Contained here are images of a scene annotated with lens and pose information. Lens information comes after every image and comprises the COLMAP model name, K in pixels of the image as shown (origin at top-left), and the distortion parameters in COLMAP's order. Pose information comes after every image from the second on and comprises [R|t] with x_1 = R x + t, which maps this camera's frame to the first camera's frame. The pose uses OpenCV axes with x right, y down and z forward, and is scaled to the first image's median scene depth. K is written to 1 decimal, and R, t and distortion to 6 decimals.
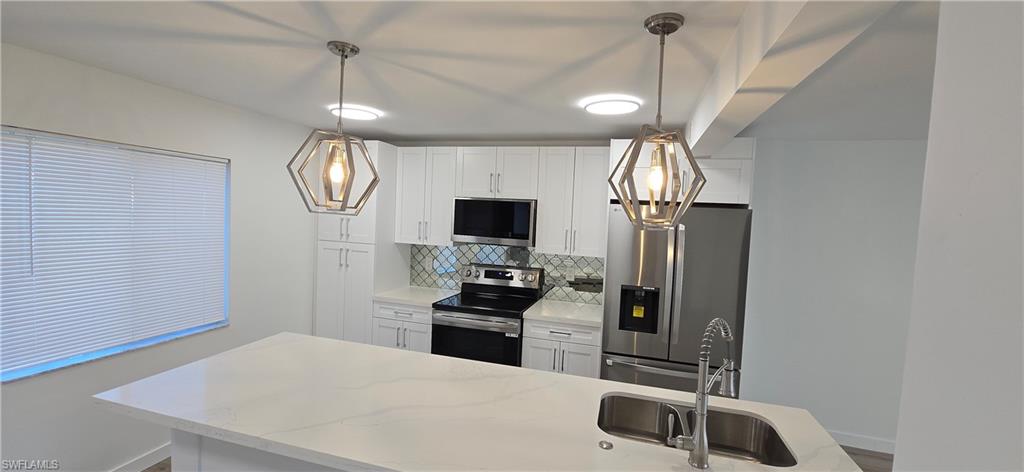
lens RADIAL K [[423.1, 0, 508.2], [0, 423.1, 234.9], [0, 0, 1]] dist [0.022916, -0.015256]
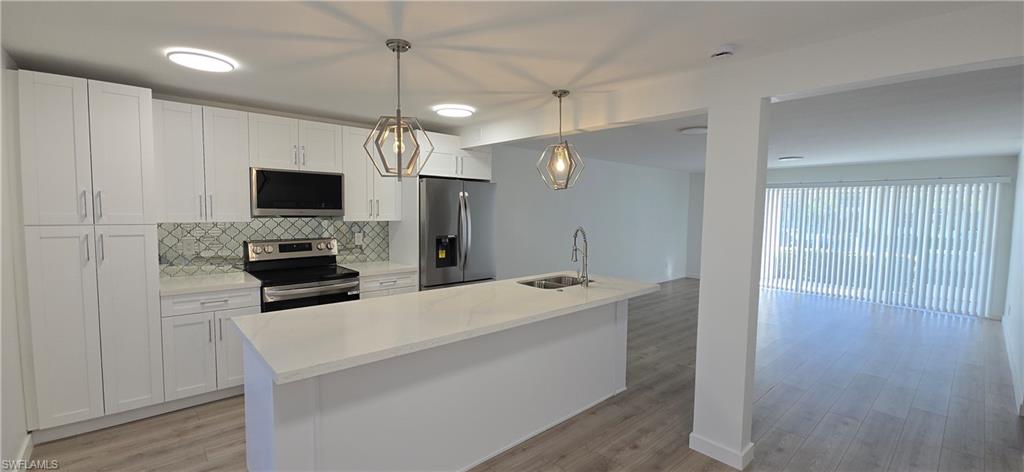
lens RADIAL K [[415.5, 0, 509.9], [0, 415.5, 237.6], [0, 0, 1]] dist [-0.000021, -0.000052]
pose [[0.518898, -0.099189, 0.849062, -0.634907], [0.047609, 0.995057, 0.087148, 0.010291], [-0.853509, -0.004798, 0.521055, 0.052256]]
